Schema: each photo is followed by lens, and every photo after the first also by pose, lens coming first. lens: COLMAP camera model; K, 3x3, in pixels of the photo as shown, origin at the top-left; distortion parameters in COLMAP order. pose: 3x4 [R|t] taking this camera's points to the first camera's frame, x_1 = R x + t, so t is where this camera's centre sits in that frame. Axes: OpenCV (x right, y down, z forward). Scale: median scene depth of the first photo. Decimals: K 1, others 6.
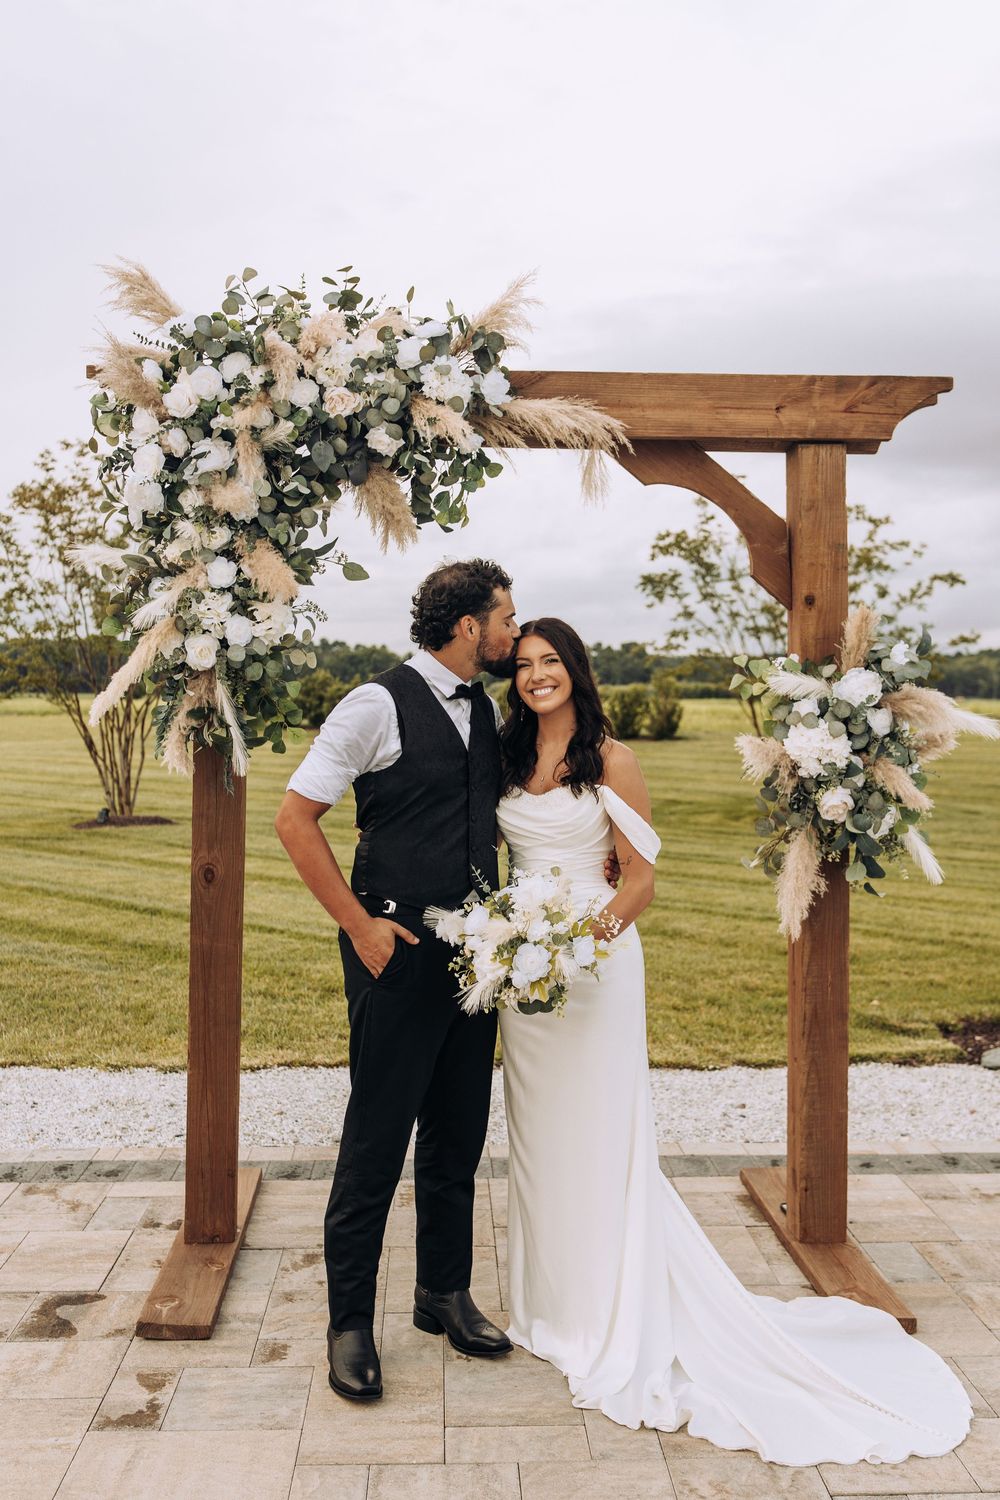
lens RADIAL K [[1544.8, 0, 499.5], [0, 1544.8, 756.6], [0, 0, 1]] dist [0.002723, -0.011964]
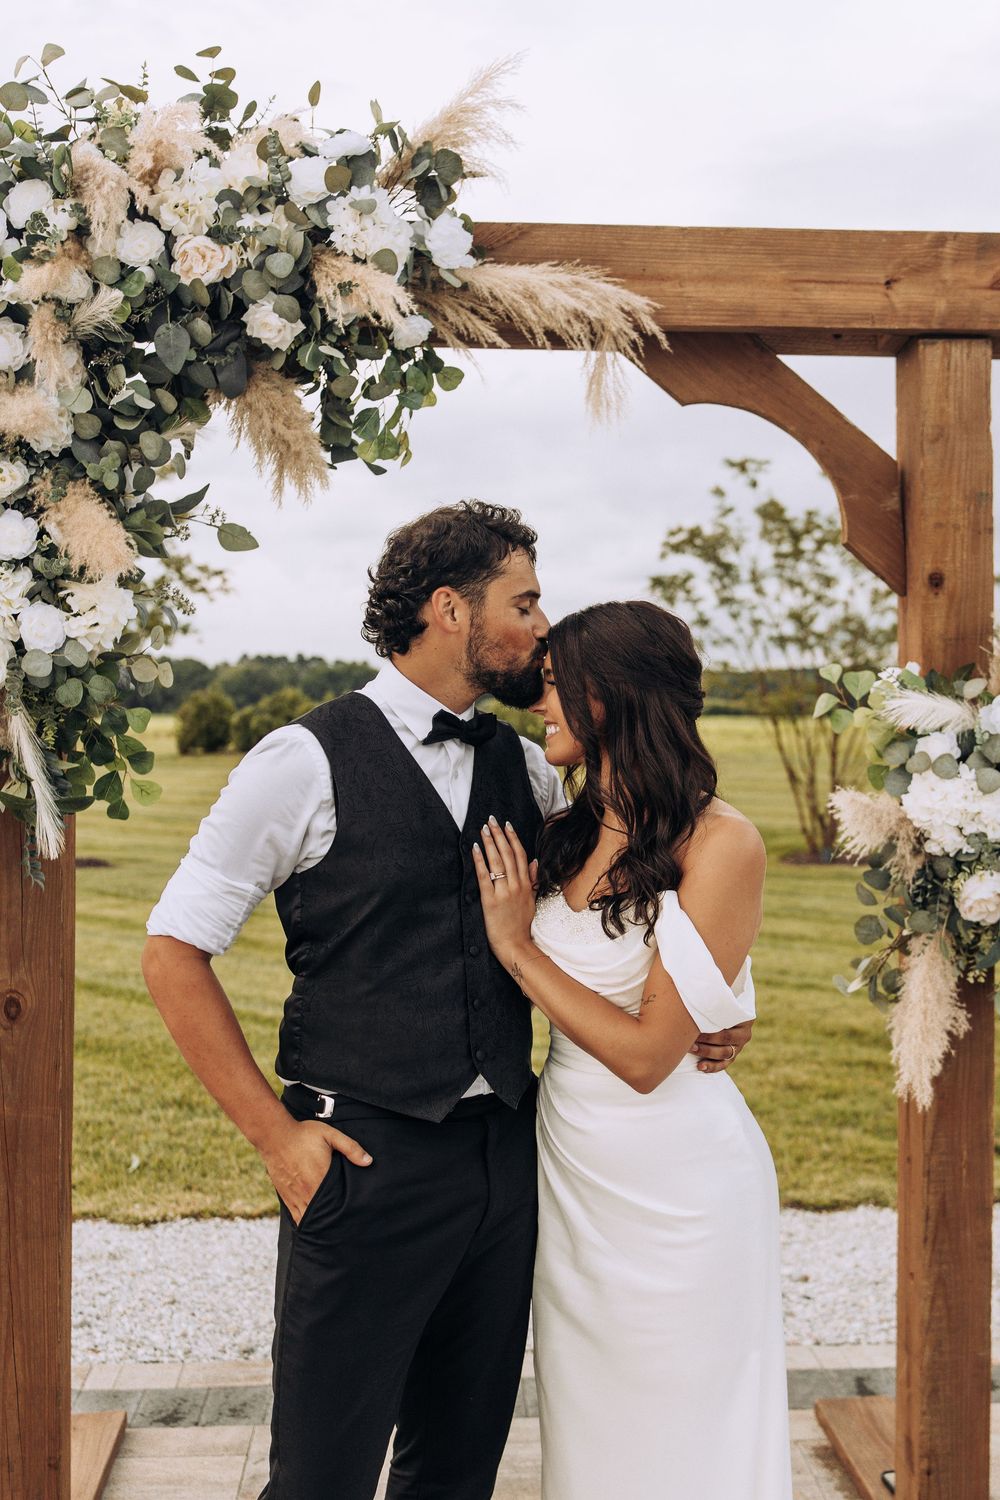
lens RADIAL K [[1571.4, 0, 529.3], [0, 1571.4, 811.0], [0, 0, 1]] dist [-0.000346, -0.010226]
pose [[0.999763, -0.005344, 0.021124, 0.014915], [0.004852, 0.999718, 0.023240, -0.020453], [-0.021242, -0.023132, 0.999507, 0.345867]]
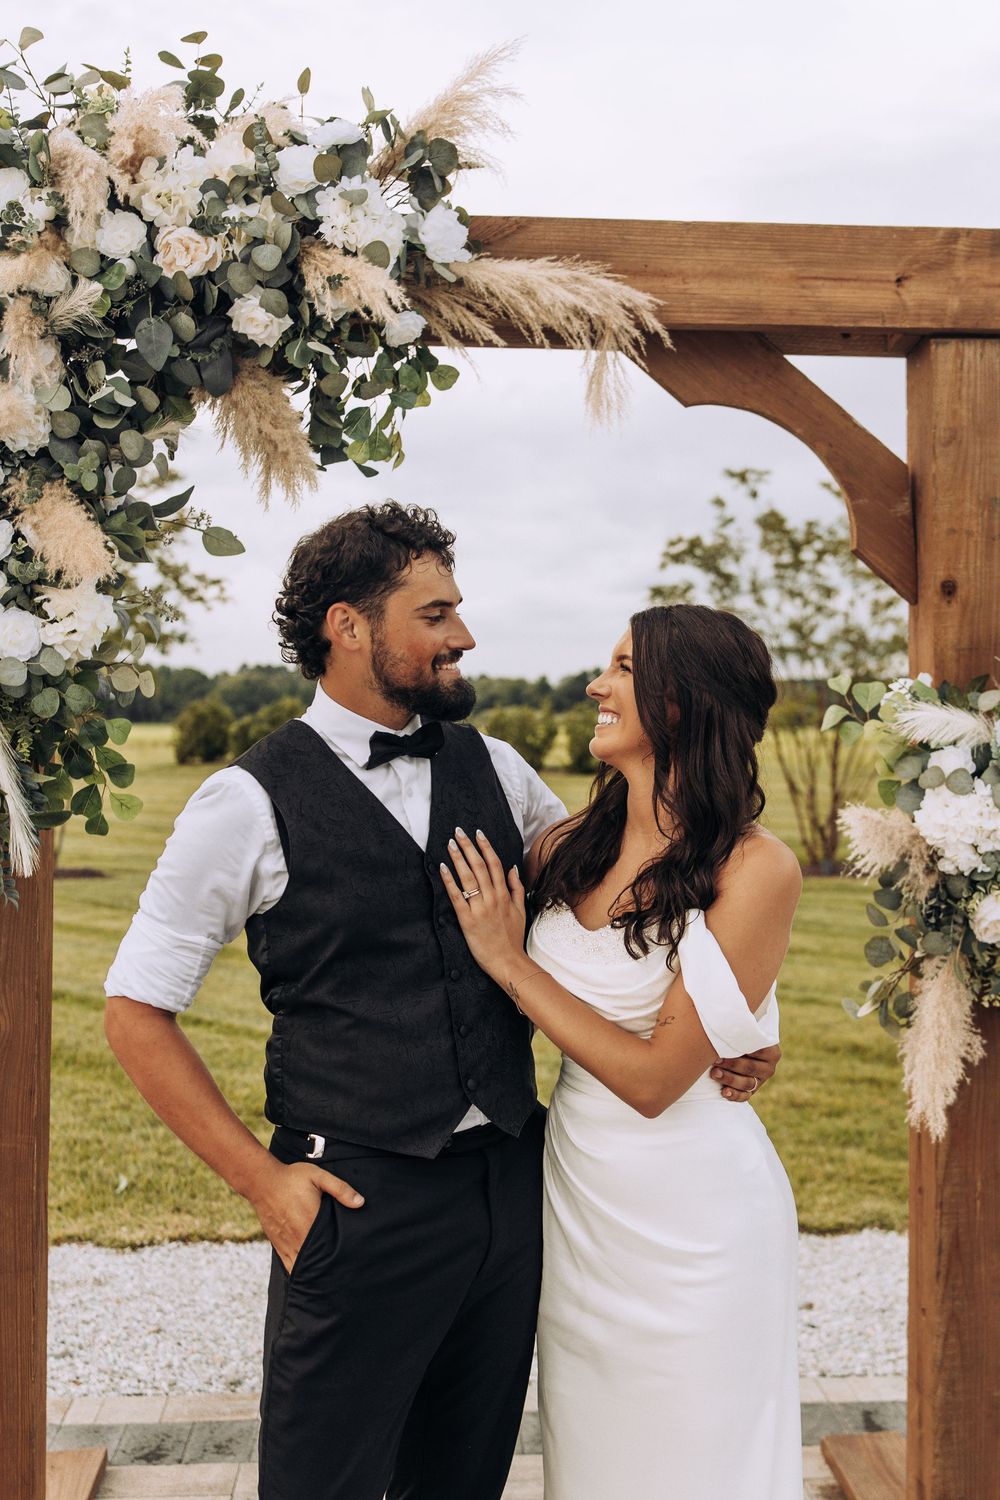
lens RADIAL K [[1562.9, 0, 536.7], [0, 1562.9, 803.4], [0, 0, 1]] dist [-0.002527, -0.008719]
pose [[0.999653, -0.003095, 0.026152, 0.016731], [0.002773, 0.999920, 0.012350, -0.022390], [-0.026188, -0.012273, 0.999582, 0.376176]]
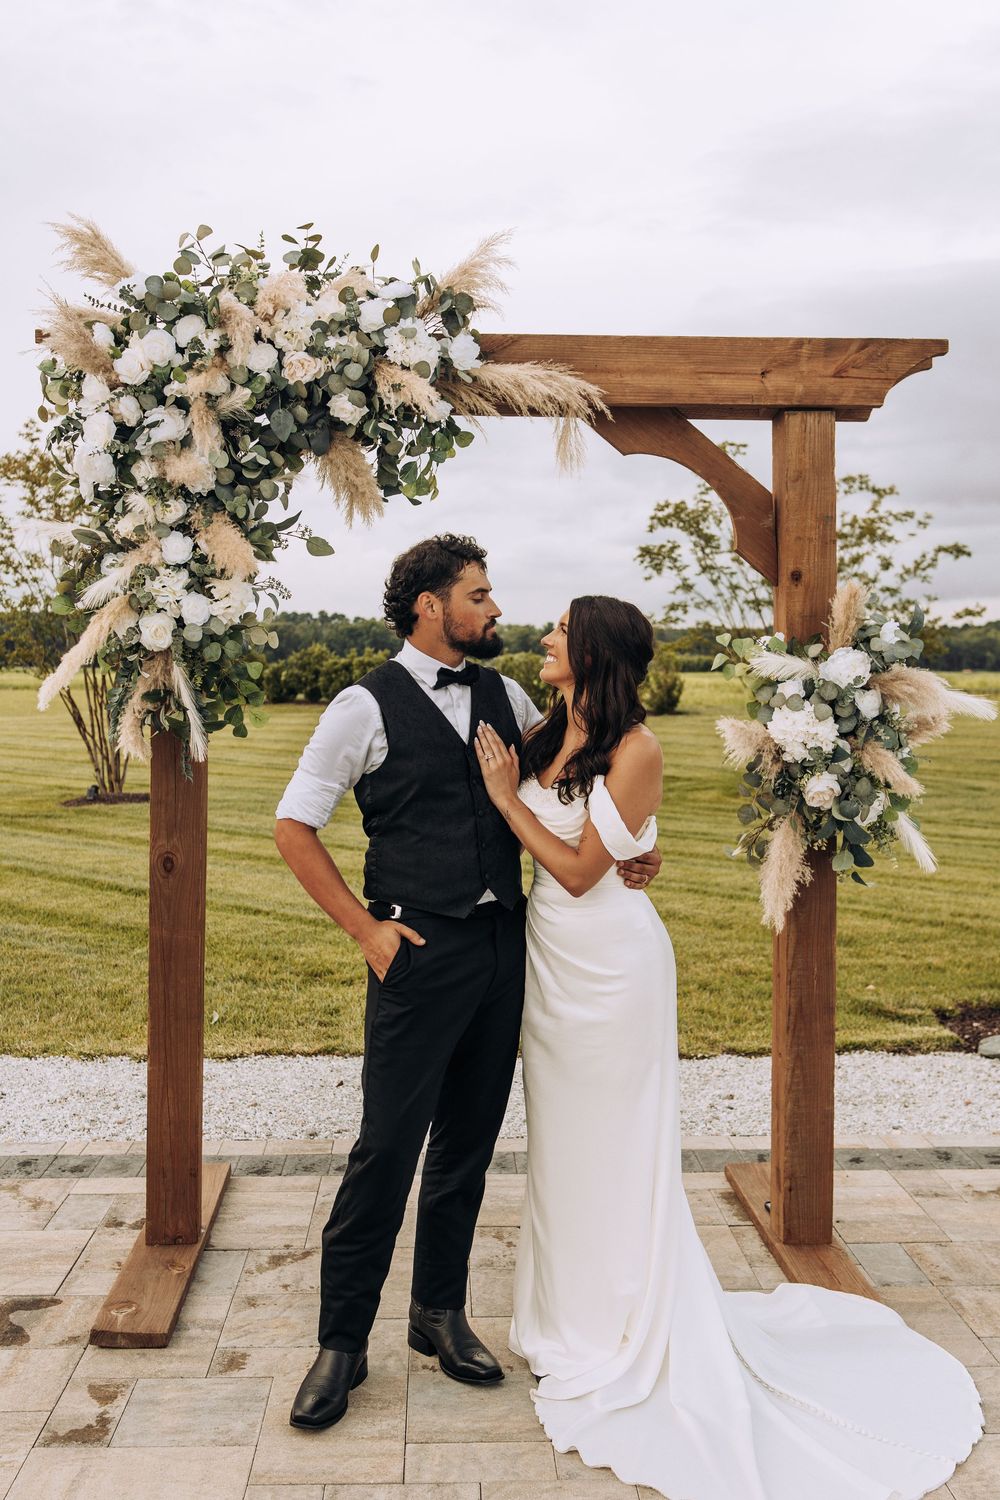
lens RADIAL K [[1549.0, 0, 498.1], [0, 1549.0, 770.5], [0, 0, 1]] dist [0.004570, -0.013191]
pose [[0.999984, -0.001146, -0.005625, 0.022667], [0.001298, 0.999633, 0.027047, -0.007490], [0.005592, -0.027054, 0.999618, 0.041410]]
